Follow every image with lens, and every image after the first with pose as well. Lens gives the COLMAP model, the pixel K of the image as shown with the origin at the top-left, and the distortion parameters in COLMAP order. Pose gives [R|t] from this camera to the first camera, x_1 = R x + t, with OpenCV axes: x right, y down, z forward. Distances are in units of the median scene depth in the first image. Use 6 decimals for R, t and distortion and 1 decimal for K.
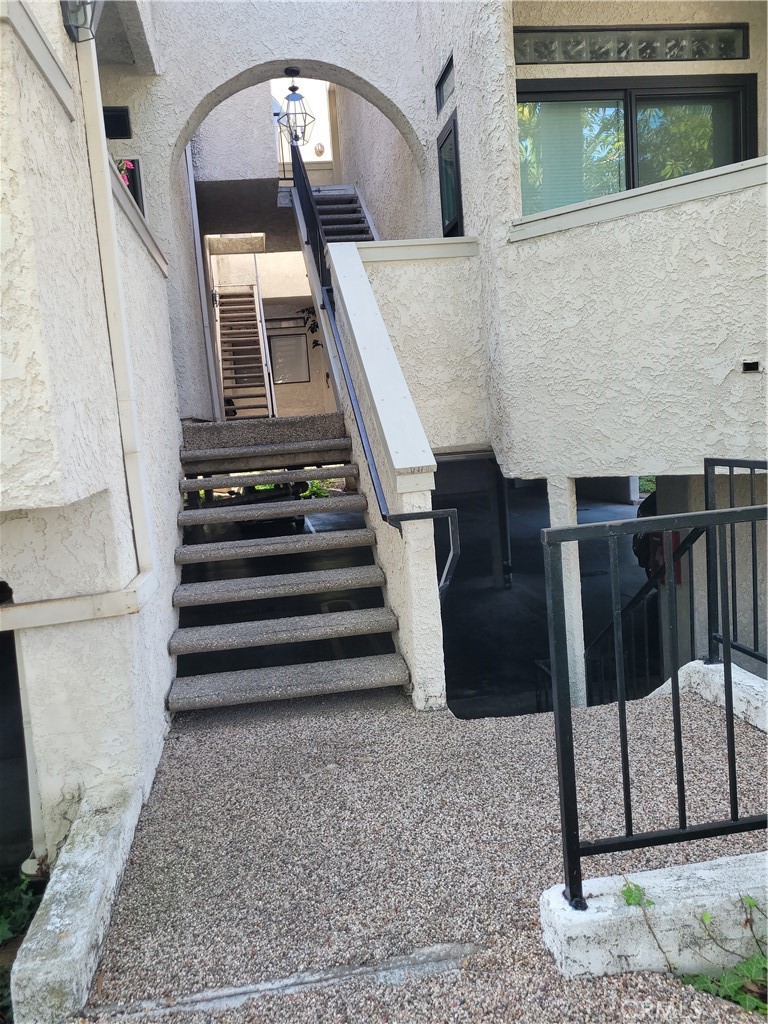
lens RADIAL K [[768.1, 0, 382.7], [0, 768.1, 513.8], [0, 0, 1]] dist [0.028765, -0.012250]
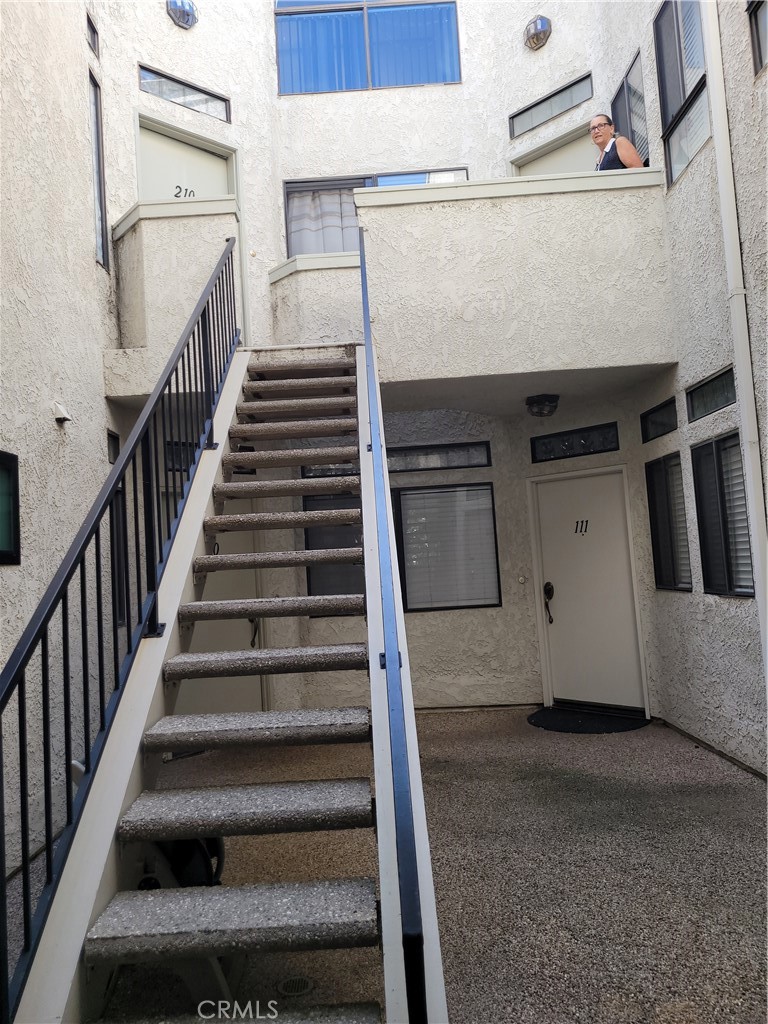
lens RADIAL K [[768.1, 0, 381.7], [0, 768.1, 510.4], [0, 0, 1]] dist [0.028765, -0.012250]
pose [[0.987673, 0.001513, -0.156527, -0.106131], [-0.029547, 0.983780, -0.176932, -0.169983], [0.153720, 0.179376, 0.971697, 0.698837]]
